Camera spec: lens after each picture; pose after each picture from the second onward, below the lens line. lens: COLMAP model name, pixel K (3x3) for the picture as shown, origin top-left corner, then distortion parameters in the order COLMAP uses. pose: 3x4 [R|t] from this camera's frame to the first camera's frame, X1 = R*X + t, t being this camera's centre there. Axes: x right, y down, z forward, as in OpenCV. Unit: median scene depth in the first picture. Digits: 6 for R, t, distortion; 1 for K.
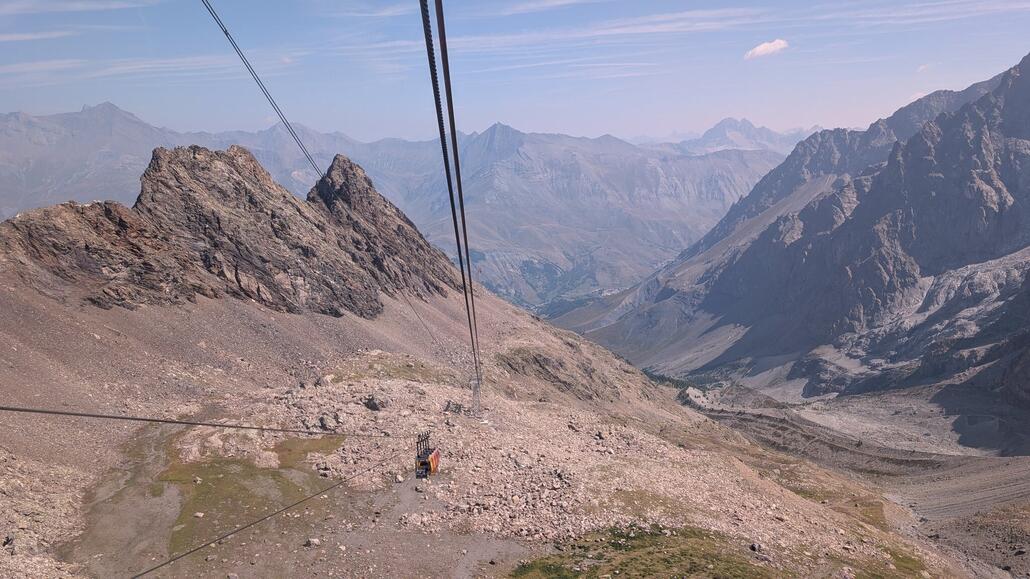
lens RADIAL K [[395.0, 0, 508.9], [0, 395.0, 290.2], [0, 0, 1]] dist [0.000945, -0.000095]
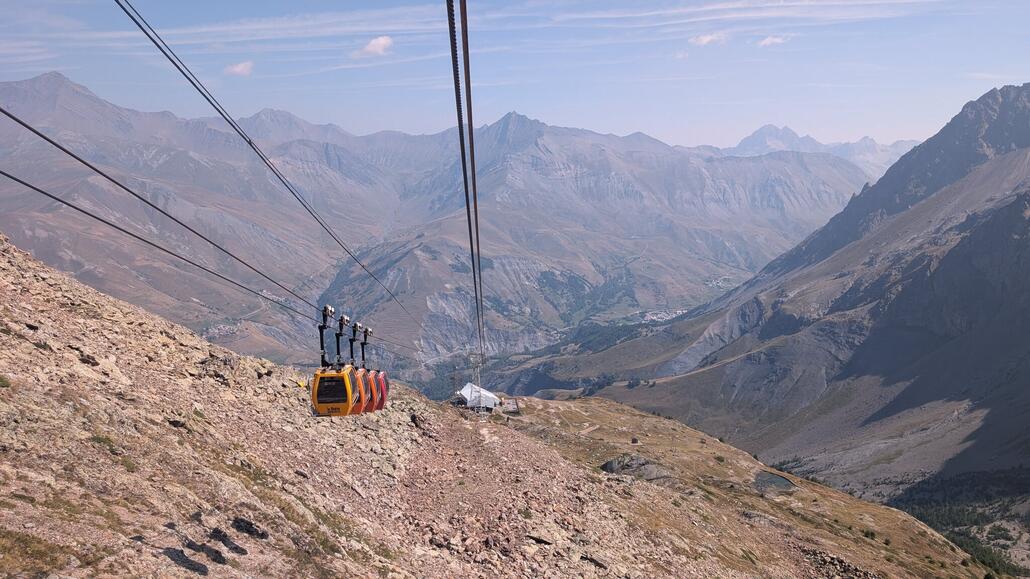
lens RADIAL K [[395.0, 0, 523.1], [0, 395.0, 292.4], [0, 0, 1]] dist [0.000945, -0.000095]
pose [[0.999167, 0.034390, 0.021973, -0.013779], [-0.033476, 0.998611, -0.040691, -0.000016], [-0.023342, 0.039922, 0.998930, 0.190805]]
